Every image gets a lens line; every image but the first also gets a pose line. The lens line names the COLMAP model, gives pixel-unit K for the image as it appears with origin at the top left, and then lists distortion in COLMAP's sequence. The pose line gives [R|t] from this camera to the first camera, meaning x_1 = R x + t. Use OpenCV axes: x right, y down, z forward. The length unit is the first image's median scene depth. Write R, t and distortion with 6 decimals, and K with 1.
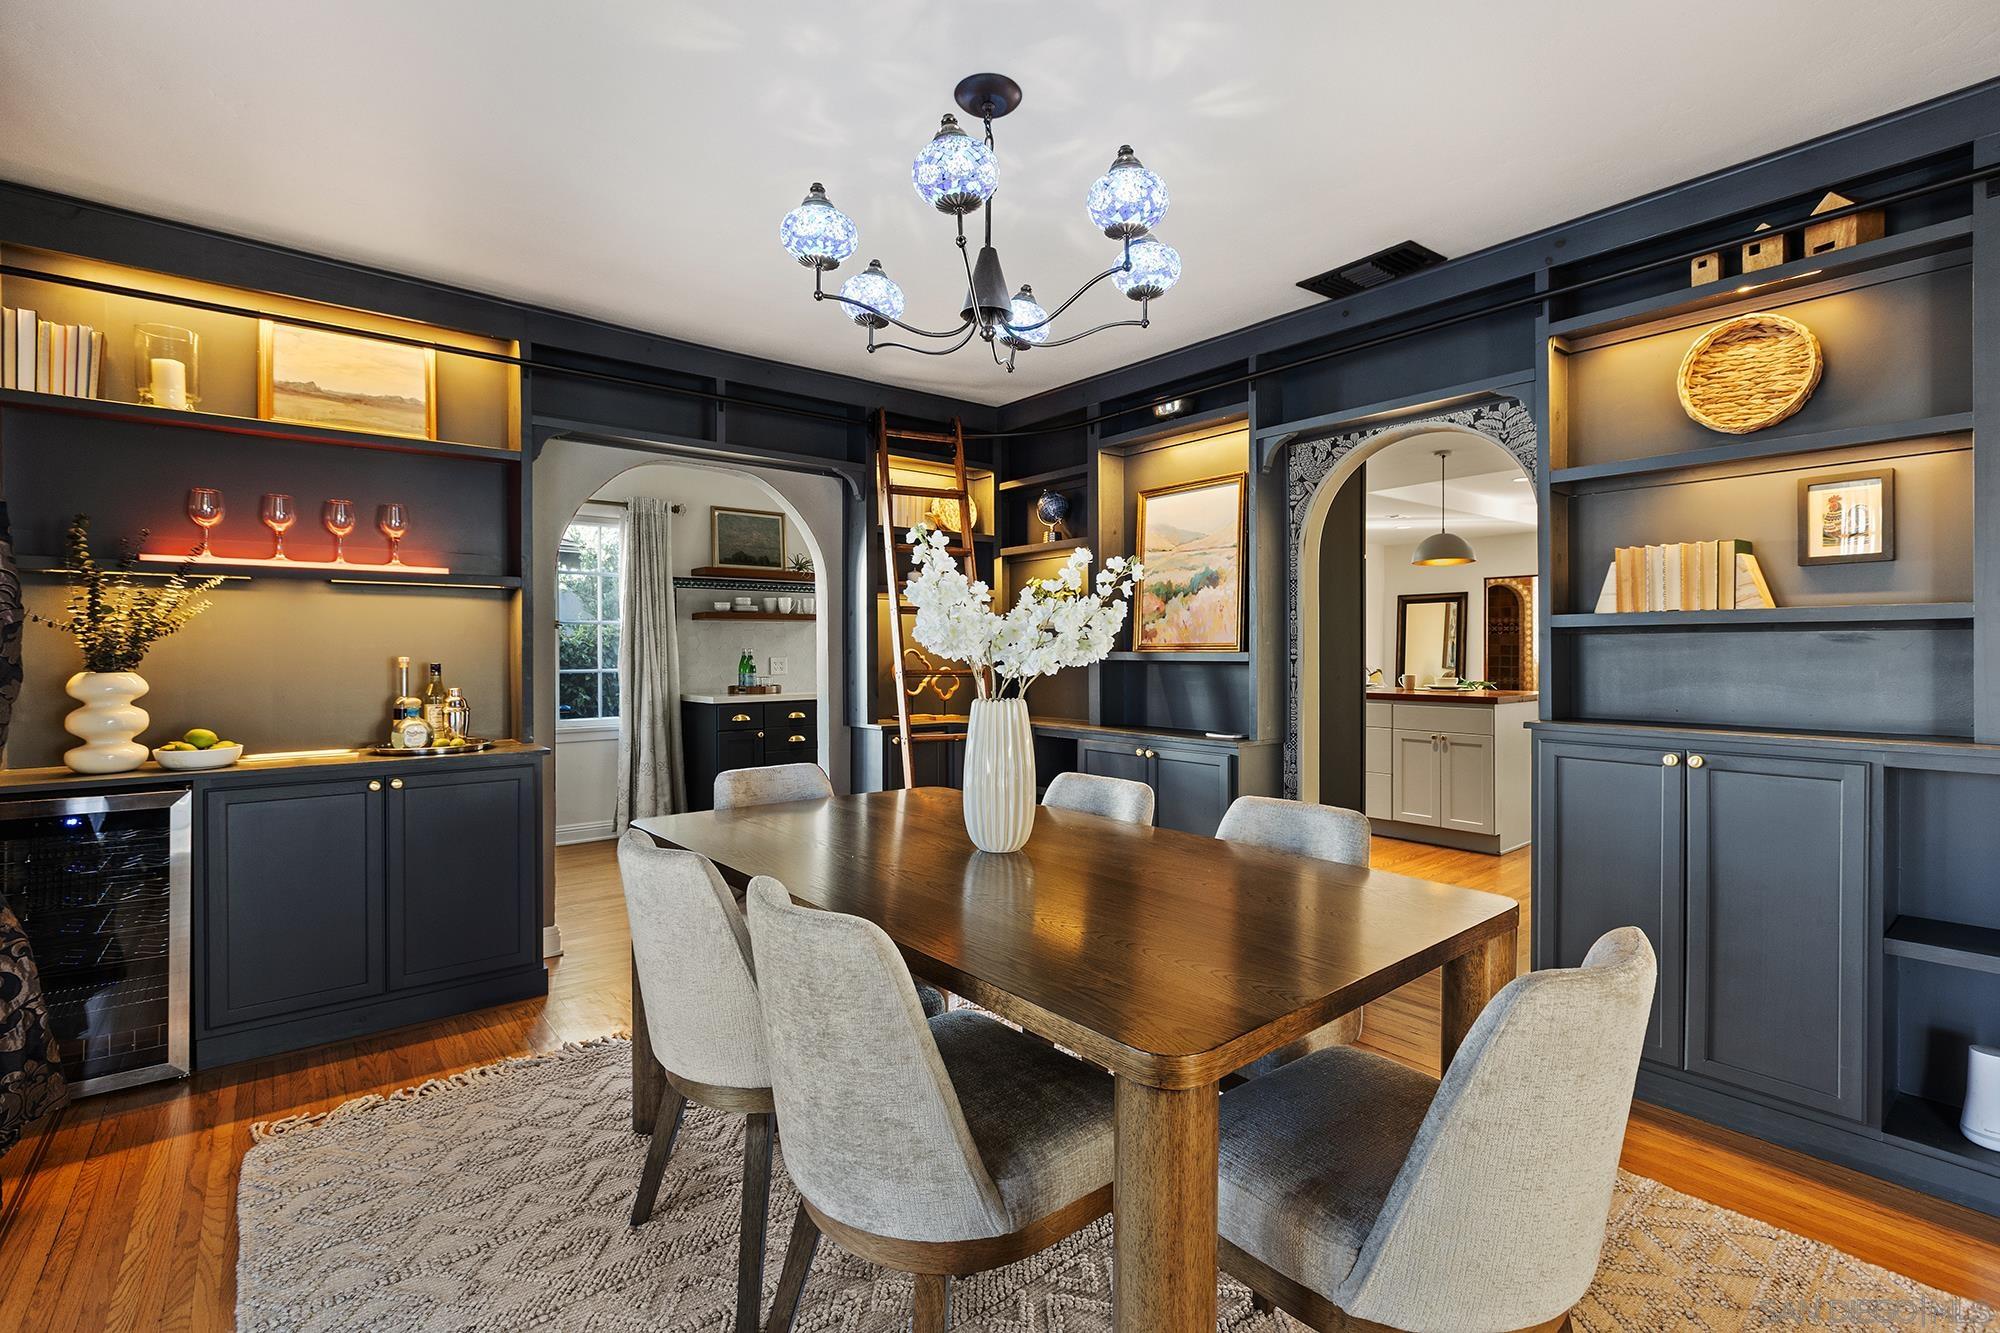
lens RADIAL K [[897.7, 0, 1005.7], [0, 897.7, 651.7], [0, 0, 1]] dist [-0.000658, -0.000375]
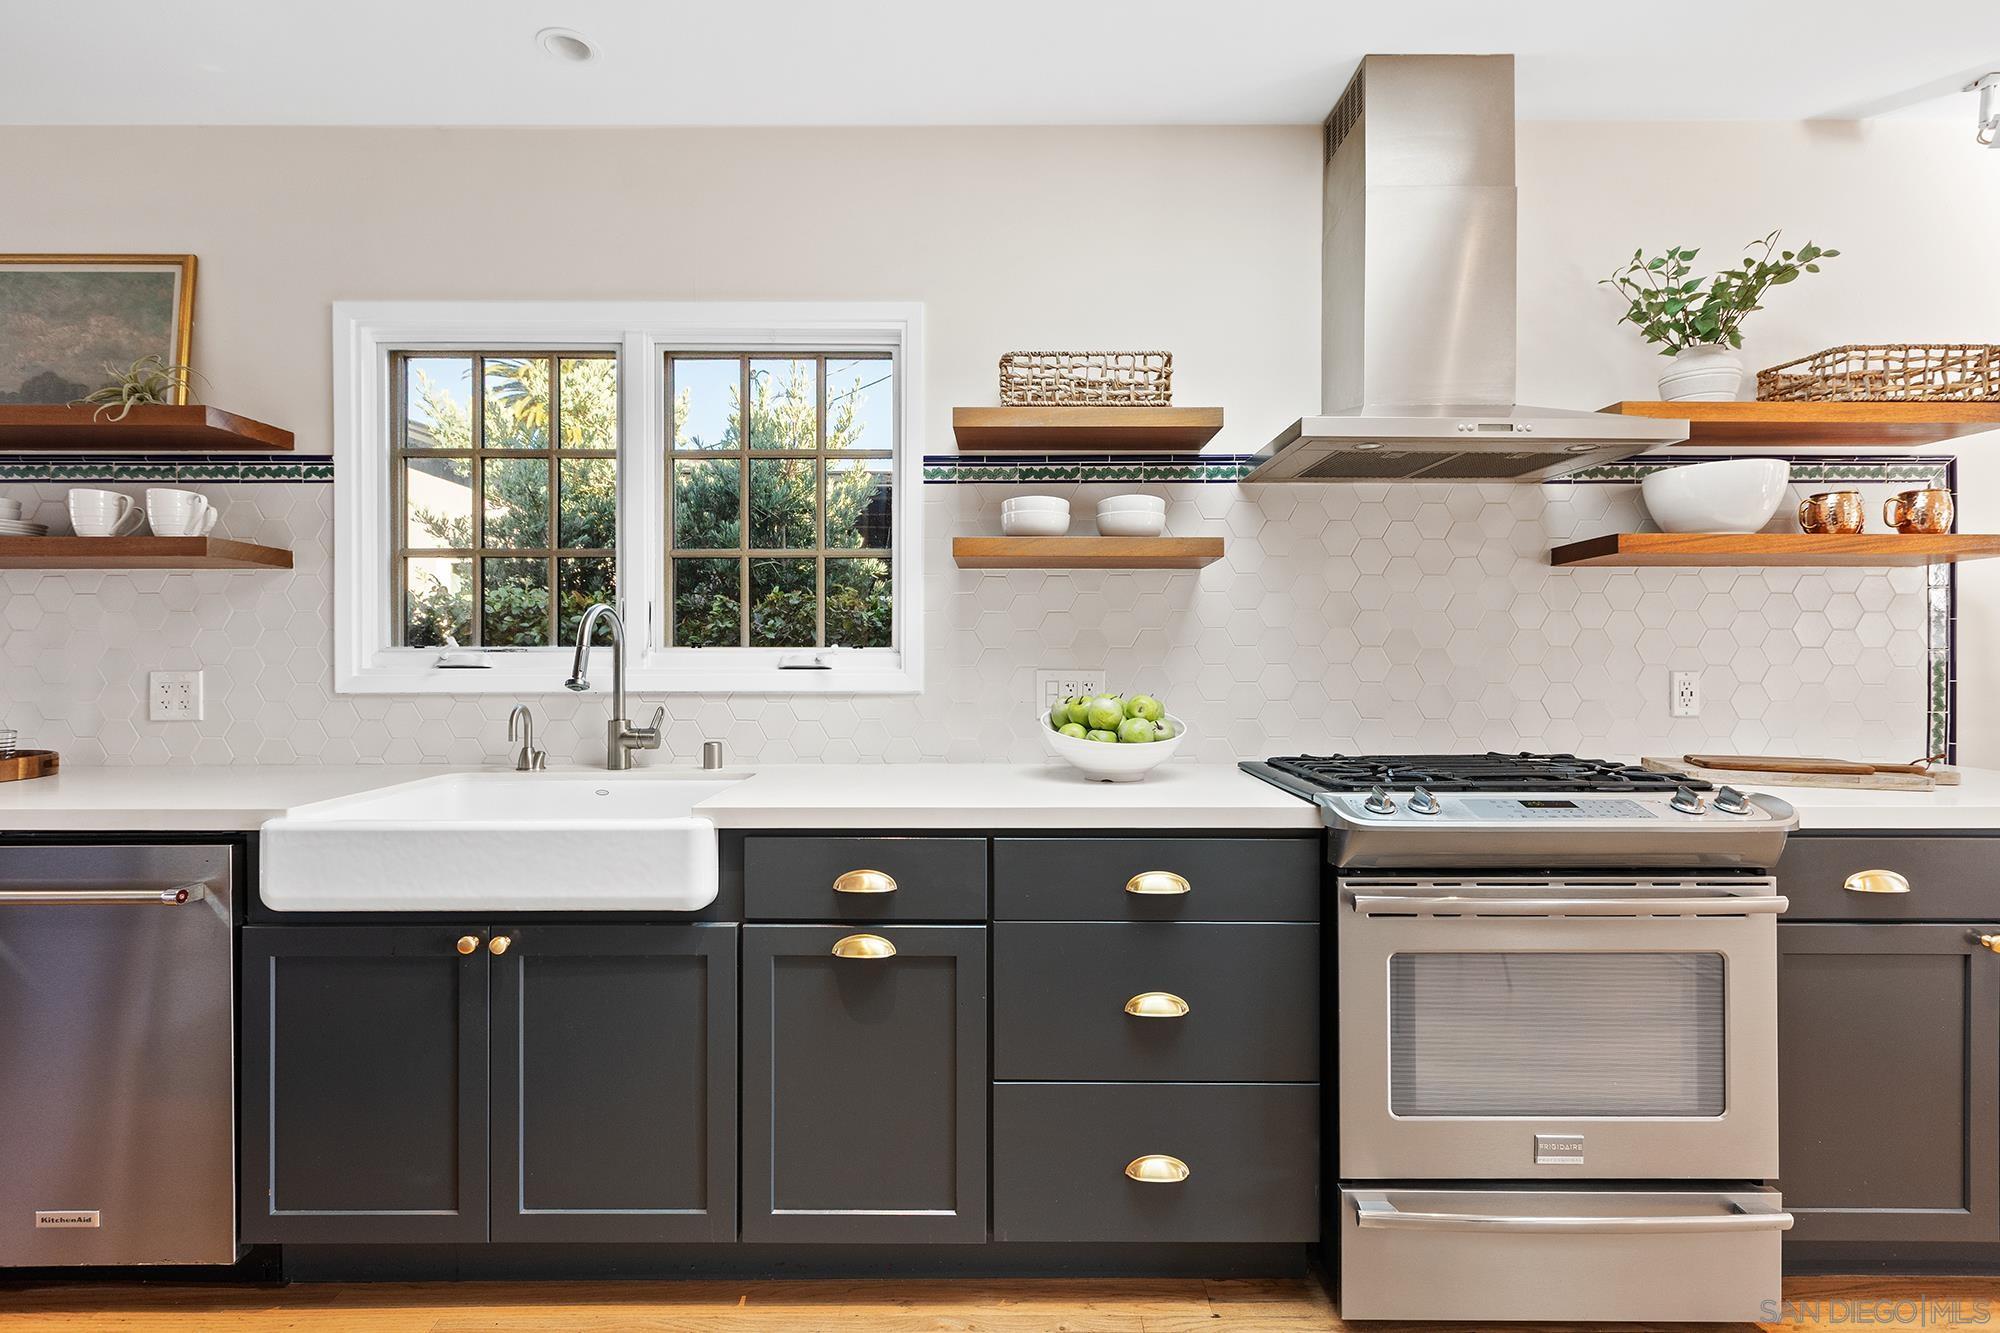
lens RADIAL K [[895.6, 0, 1004.9], [0, 895.6, 657.9], [0, 0, 1]] dist [0.000969, -0.000189]
pose [[0.775934, 0.007020, -0.630774, 0.126477], [-0.005352, 0.999975, 0.004545, -0.001356], [0.630791, -0.000151, 0.775953, 0.548755]]
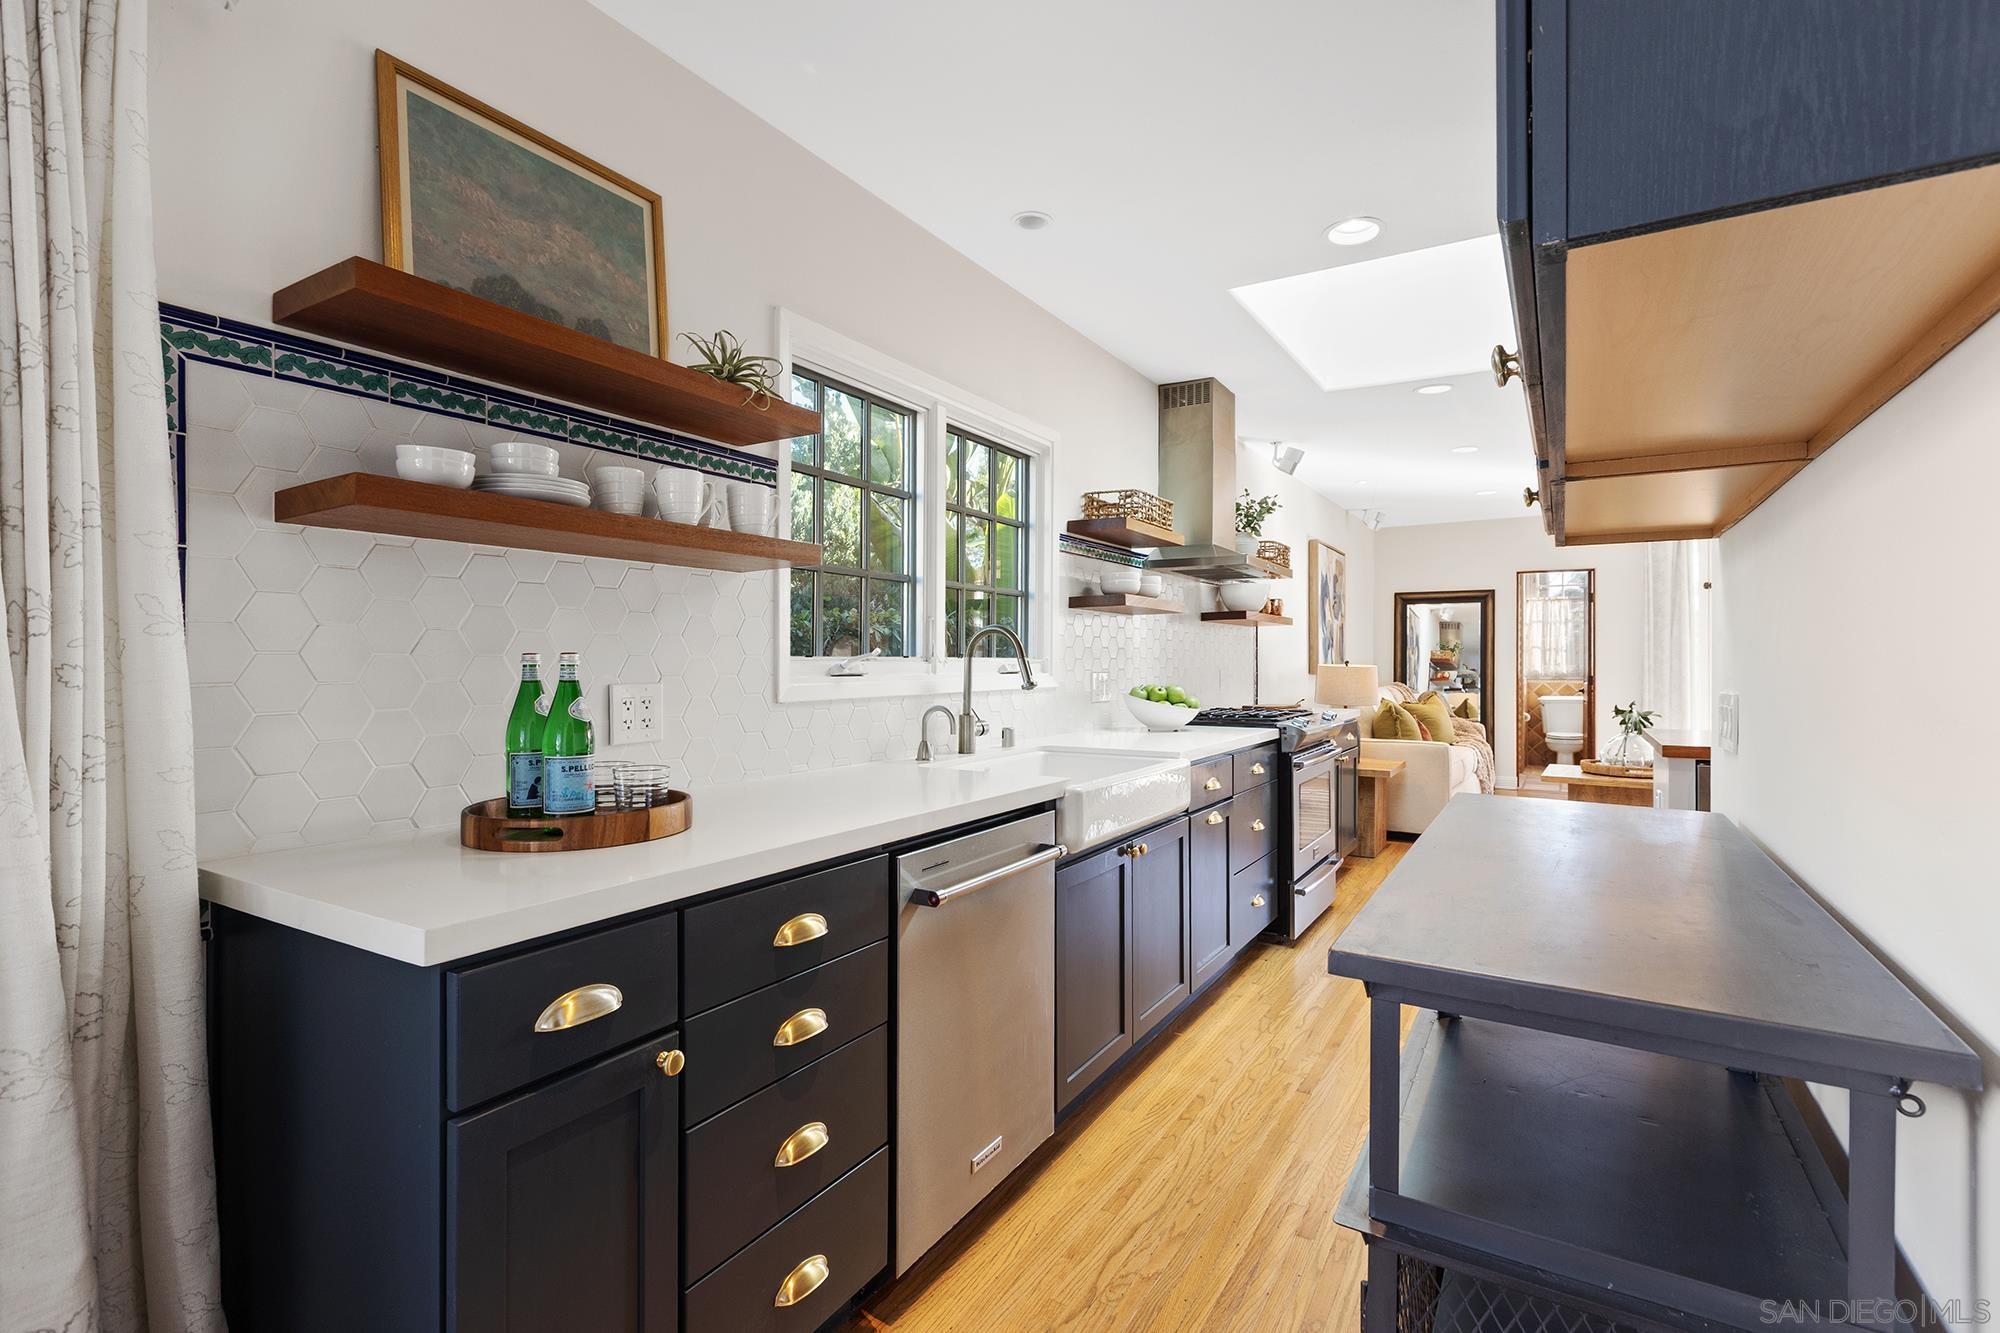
lens RADIAL K [[917.3, 0, 1012.3], [0, 917.3, 661.8], [0, 0, 1]] dist [0.004303, 0.000259]
pose [[0.940573, 0.004927, 0.339555, -0.140728], [-0.004038, 0.999986, -0.003327, -0.000379], [-0.339567, 0.001758, 0.940580, 0.400324]]
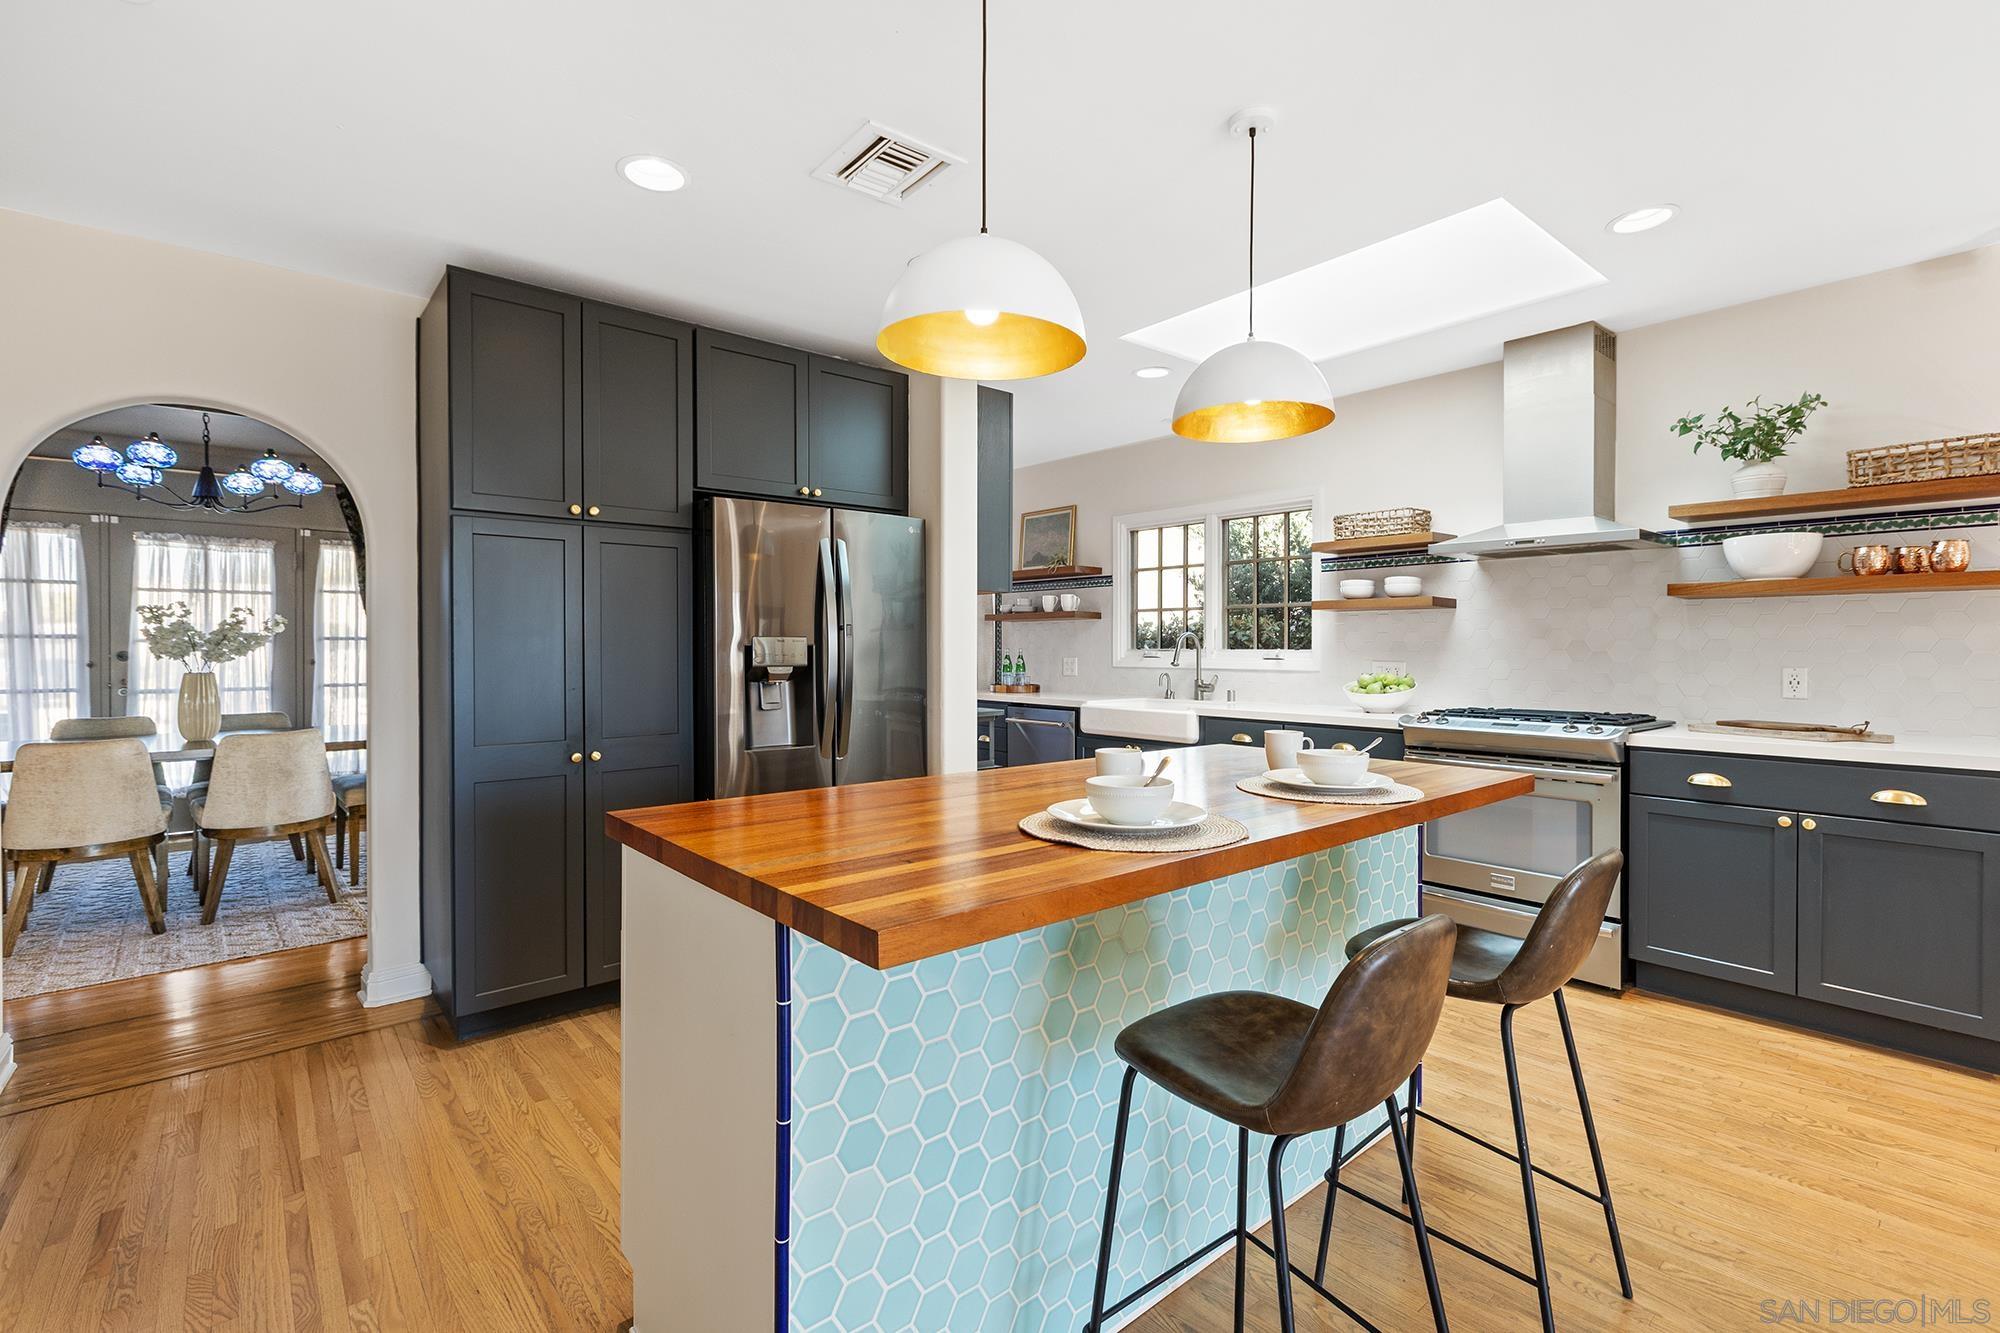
lens RADIAL K [[897.7, 0, 1005.7], [0, 897.7, 651.7], [0, 0, 1]] dist [-0.000658, -0.000375]
pose [[0.026152, 0.008005, -0.999626, 0.409621], [-0.005807, 0.999952, 0.007856, -0.004293], [0.999641, 0.005600, 0.026197, 0.533534]]
